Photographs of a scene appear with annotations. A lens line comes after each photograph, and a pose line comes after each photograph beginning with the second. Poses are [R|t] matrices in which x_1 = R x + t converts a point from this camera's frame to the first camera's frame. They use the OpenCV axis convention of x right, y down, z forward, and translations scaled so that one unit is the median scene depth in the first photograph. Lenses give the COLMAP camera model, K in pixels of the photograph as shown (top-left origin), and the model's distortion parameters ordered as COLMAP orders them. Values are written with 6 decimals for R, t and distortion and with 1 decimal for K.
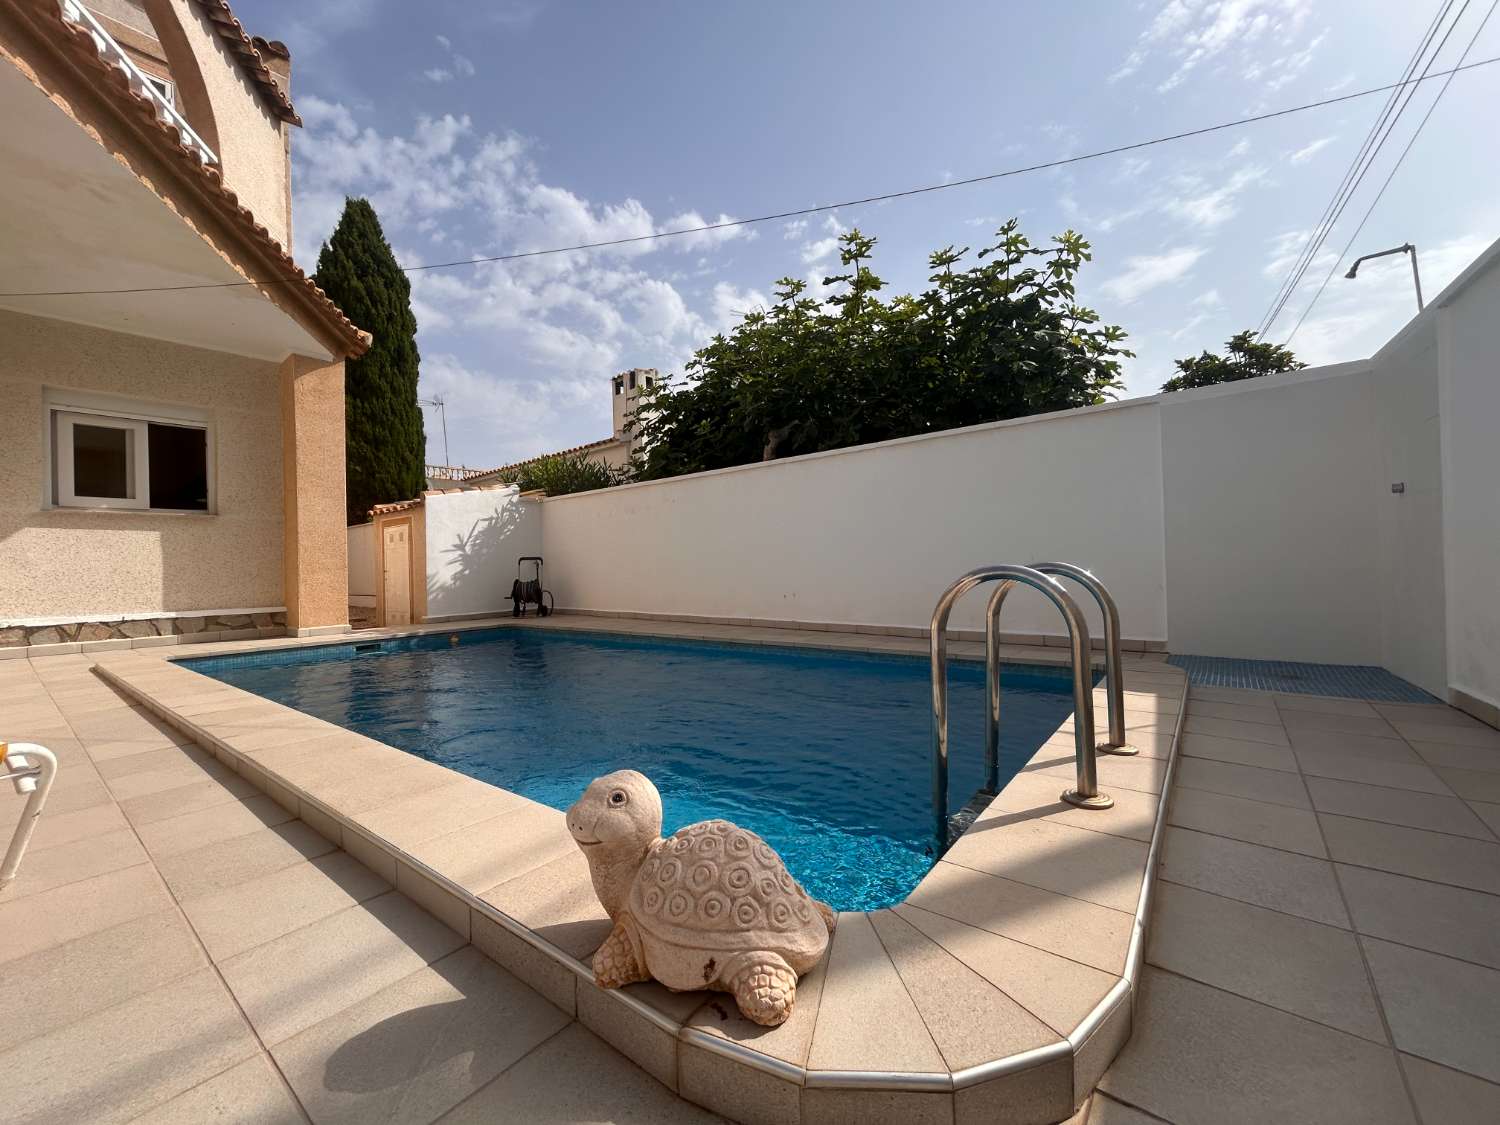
lens RADIAL K [[616.2, 0, 752.1], [0, 616.2, 559.8], [0, 0, 1]] dist [-0.000747, 0.000020]
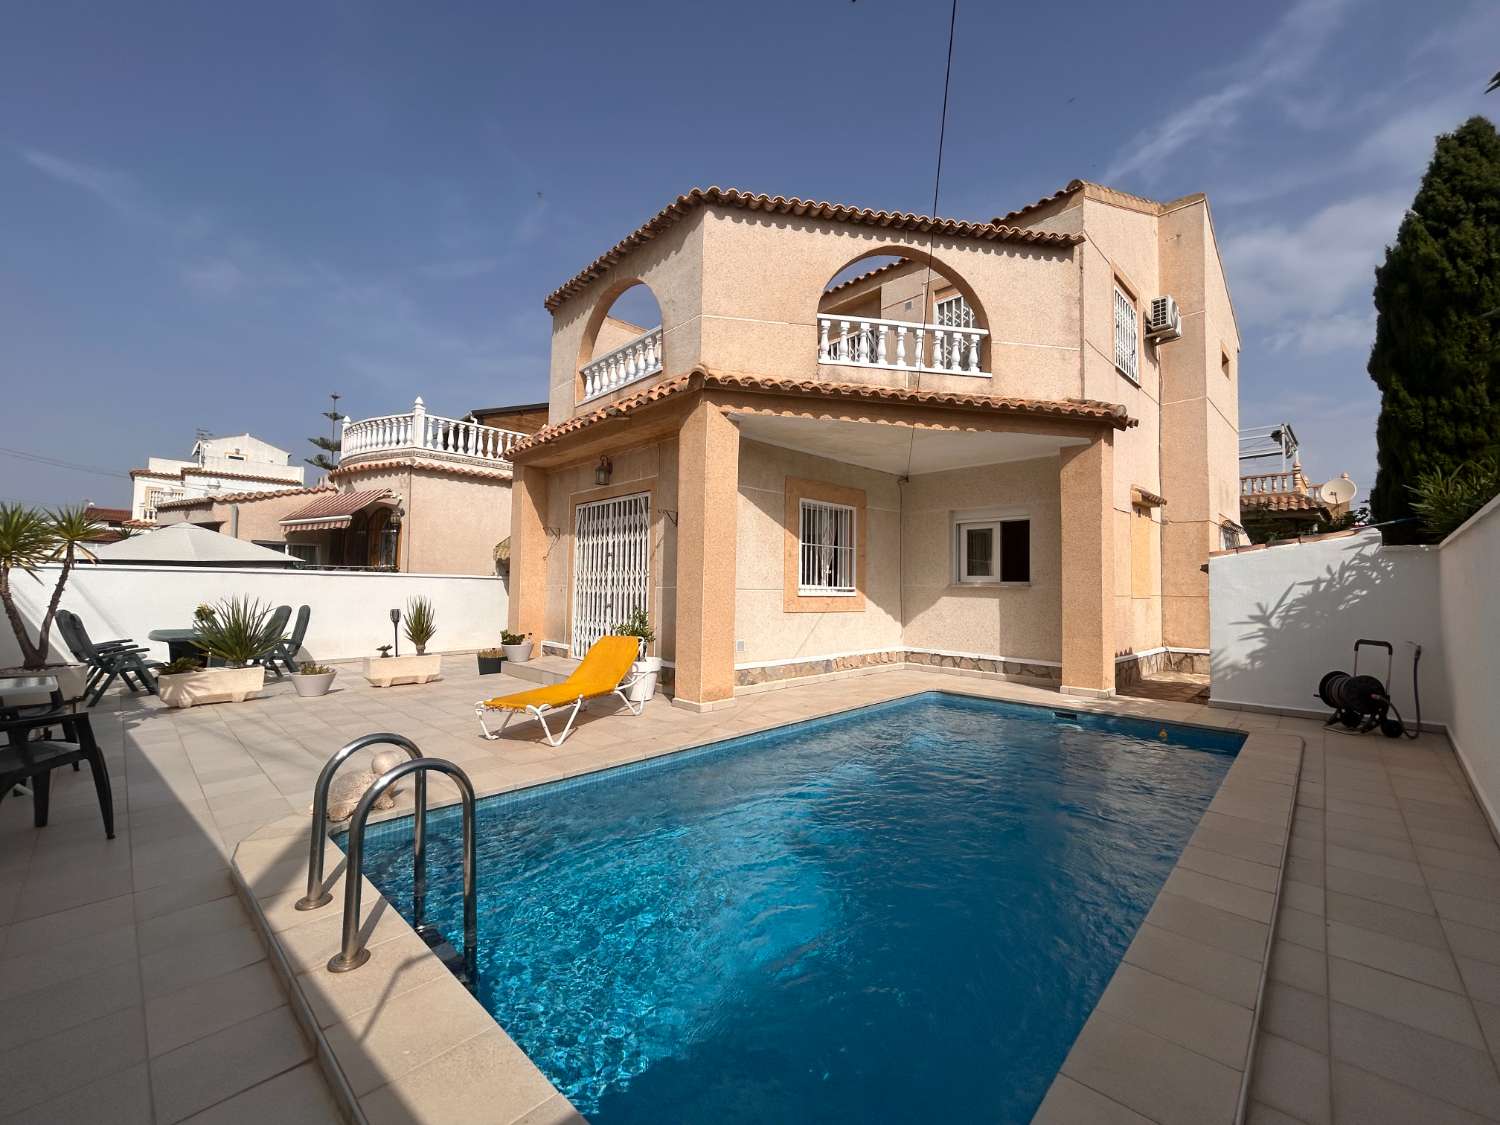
lens RADIAL K [[616.2, 0, 750.9], [0, 616.2, 560.8], [0, 0, 1]] dist [-0.000747, 0.000020]
pose [[-0.098621, -0.015651, -0.995002, 0.494584], [-0.000682, 0.999877, -0.015660, -0.108185], [0.995125, -0.000865, -0.098619, 0.558038]]
